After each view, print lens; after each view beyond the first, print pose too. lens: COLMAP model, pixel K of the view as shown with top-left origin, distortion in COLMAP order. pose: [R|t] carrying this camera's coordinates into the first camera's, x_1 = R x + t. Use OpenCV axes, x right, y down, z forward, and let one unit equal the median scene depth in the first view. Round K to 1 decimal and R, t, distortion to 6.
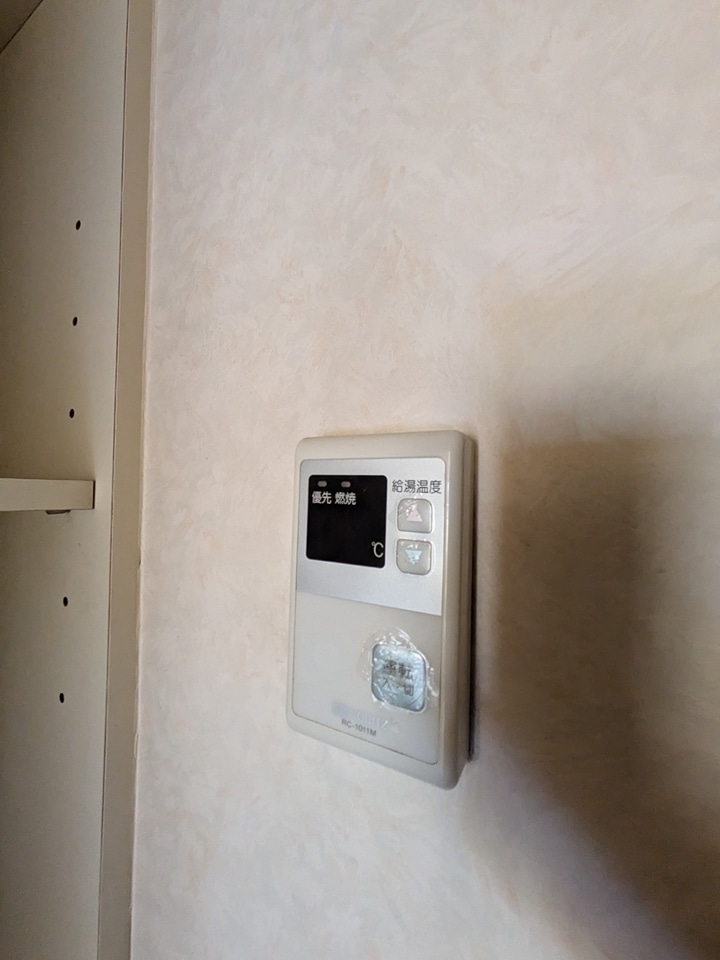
lens RADIAL K [[376.8, 0, 353.8], [0, 376.8, 481.4], [0, 0, 1]] dist [-0.000894, 0.000523]
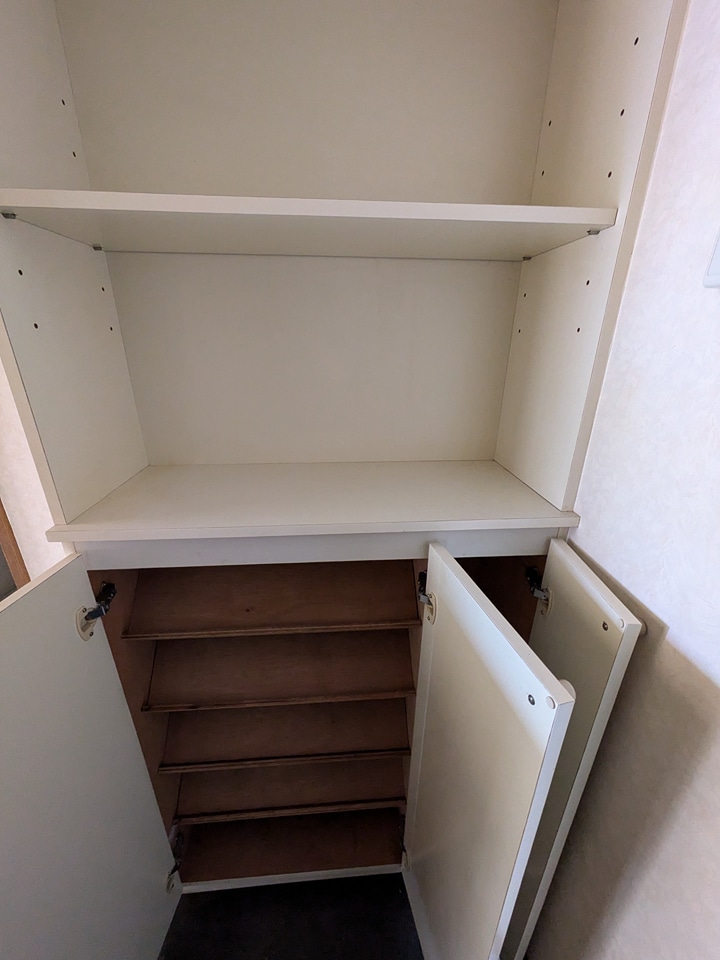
lens RADIAL K [[376.8, 0, 358.7], [0, 376.8, 480.0], [0, 0, 1]] dist [-0.000894, 0.000523]
pose [[0.515111, 0.279380, -0.810313, 0.645771], [-0.001060, 0.945594, 0.325348, 0.726931], [0.857123, -0.166731, 0.487382, -1.435712]]
